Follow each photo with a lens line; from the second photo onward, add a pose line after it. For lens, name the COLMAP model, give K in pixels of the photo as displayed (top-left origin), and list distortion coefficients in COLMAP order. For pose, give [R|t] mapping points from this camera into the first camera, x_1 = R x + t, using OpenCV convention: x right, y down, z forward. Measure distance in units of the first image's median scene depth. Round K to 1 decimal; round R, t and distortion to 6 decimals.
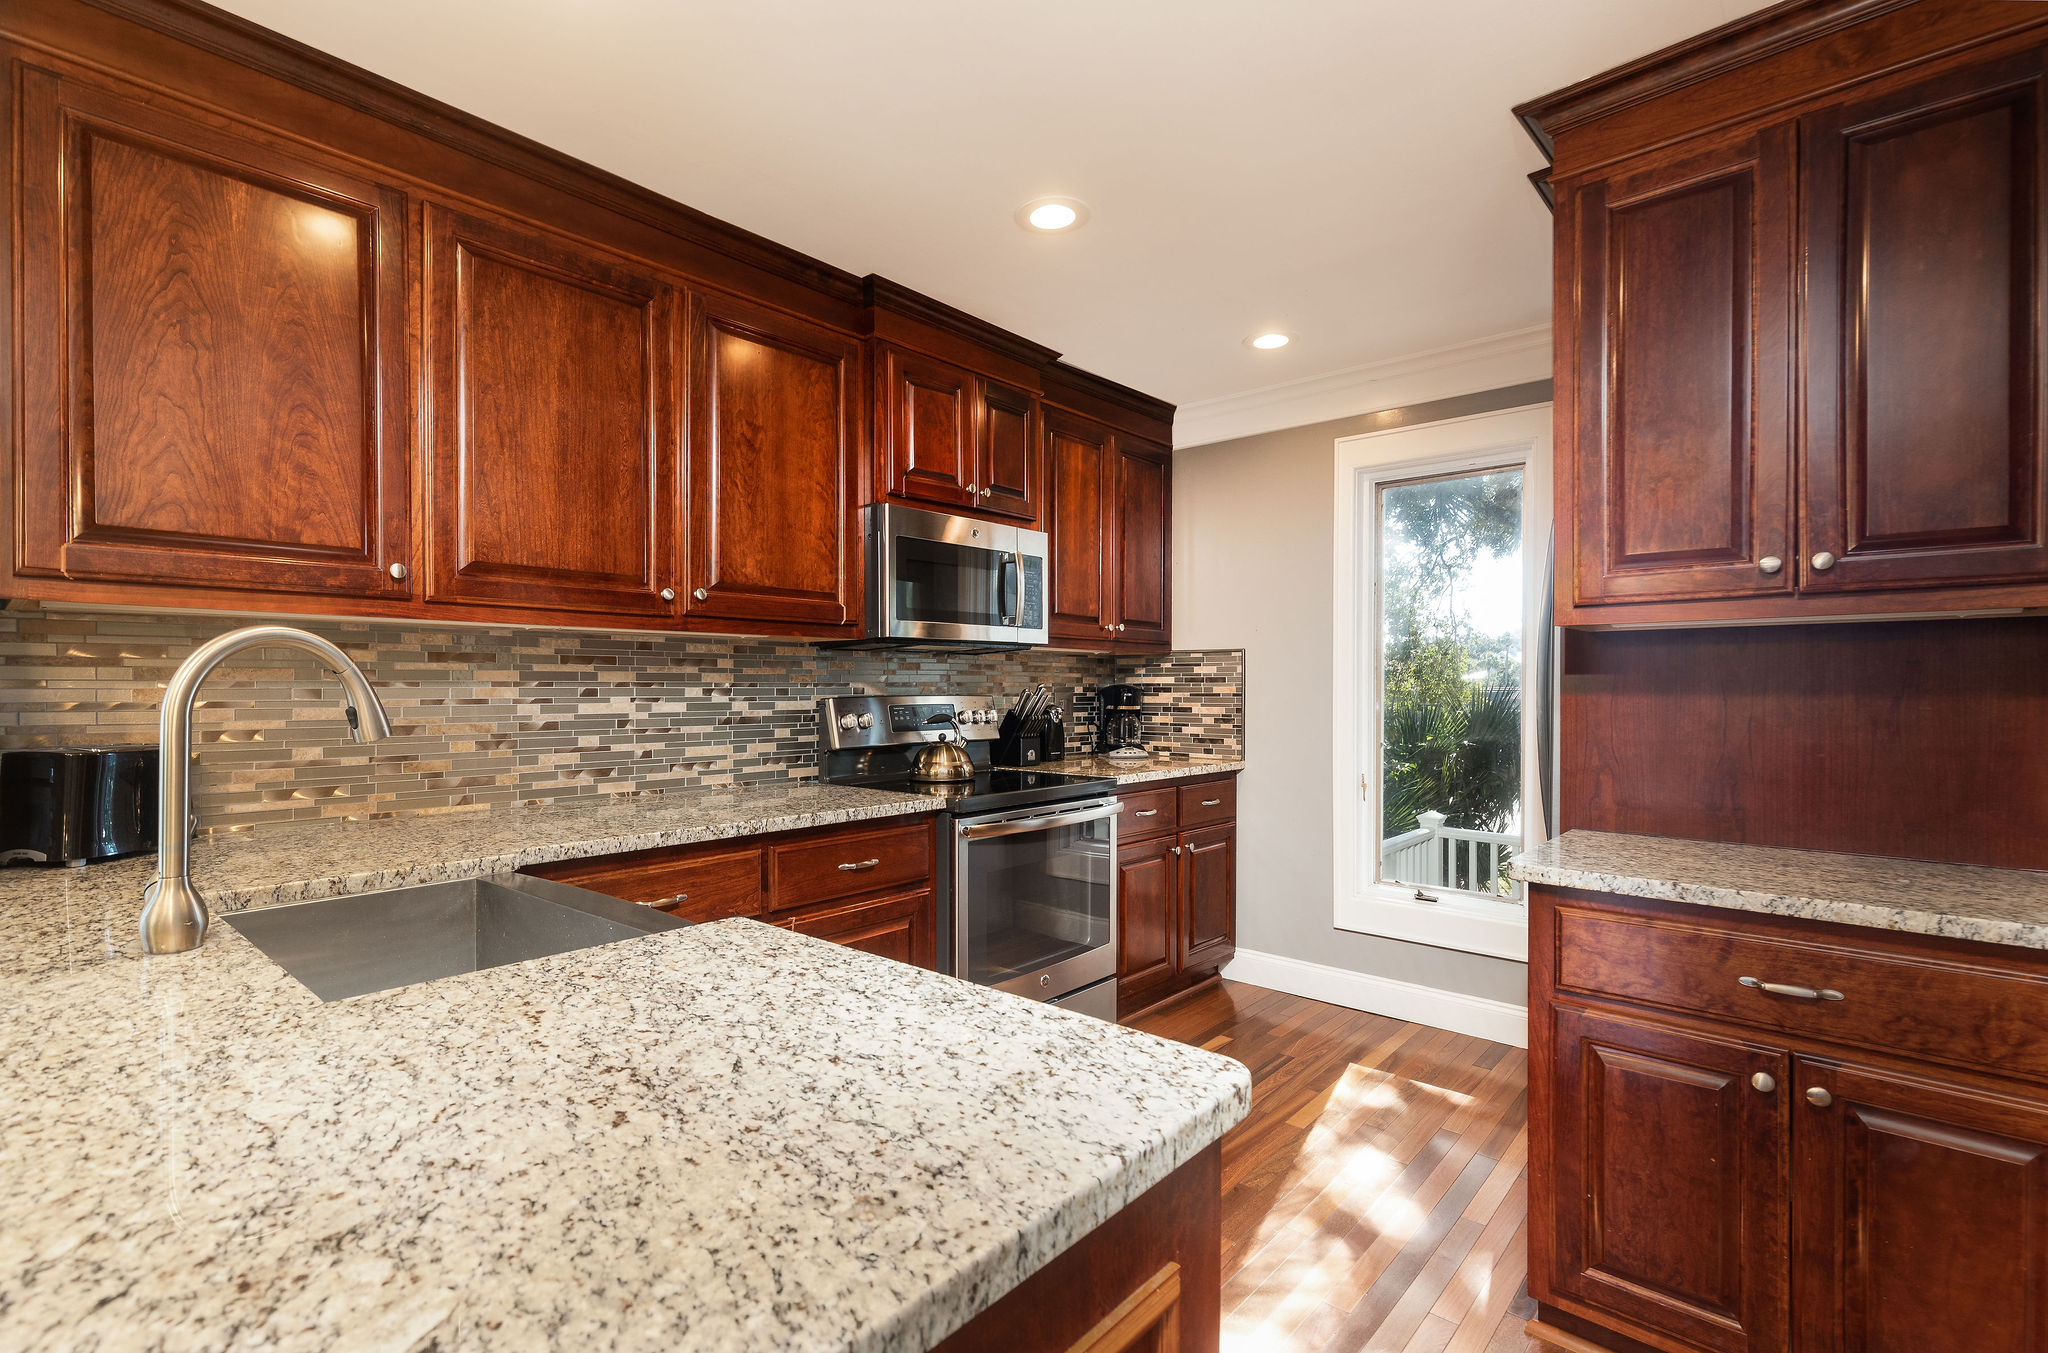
lens RADIAL K [[923.4, 0, 1025.0], [0, 923.4, 681.8], [0, 0, 1]] dist [0.000131, 0.000004]
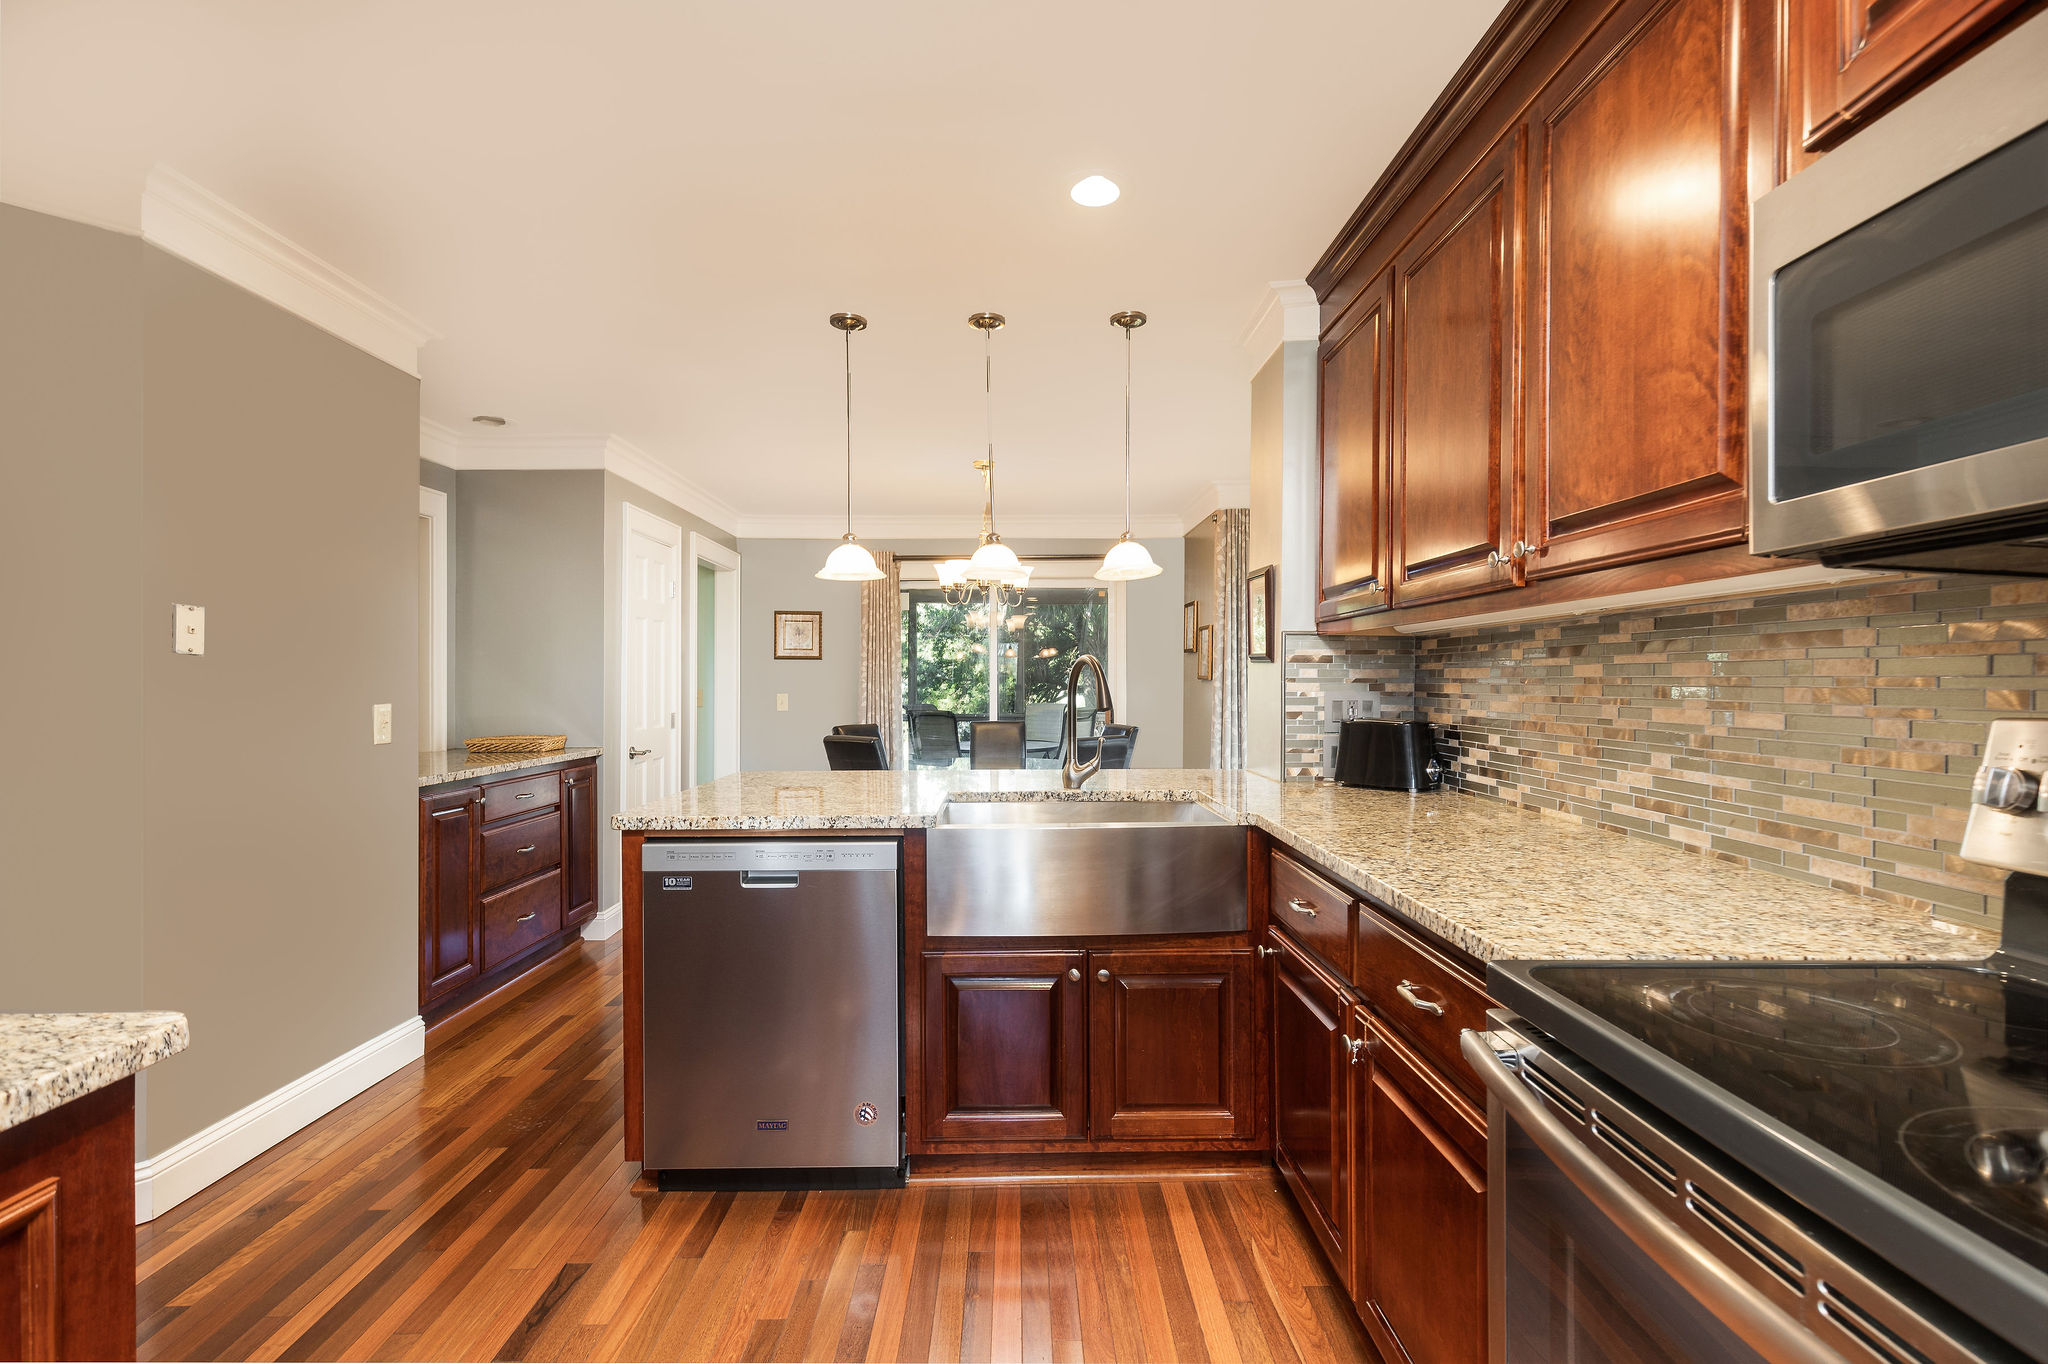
lens RADIAL K [[923.4, 0, 1025.2], [0, 923.4, 683.1], [0, 0, 1]] dist [0.000131, 0.000004]
pose [[-0.735032, -0.000496, -0.678032, 0.371036], [-0.001685, 0.999998, 0.001096, 0.004441], [0.678030, 0.001948, -0.735032, 1.192806]]
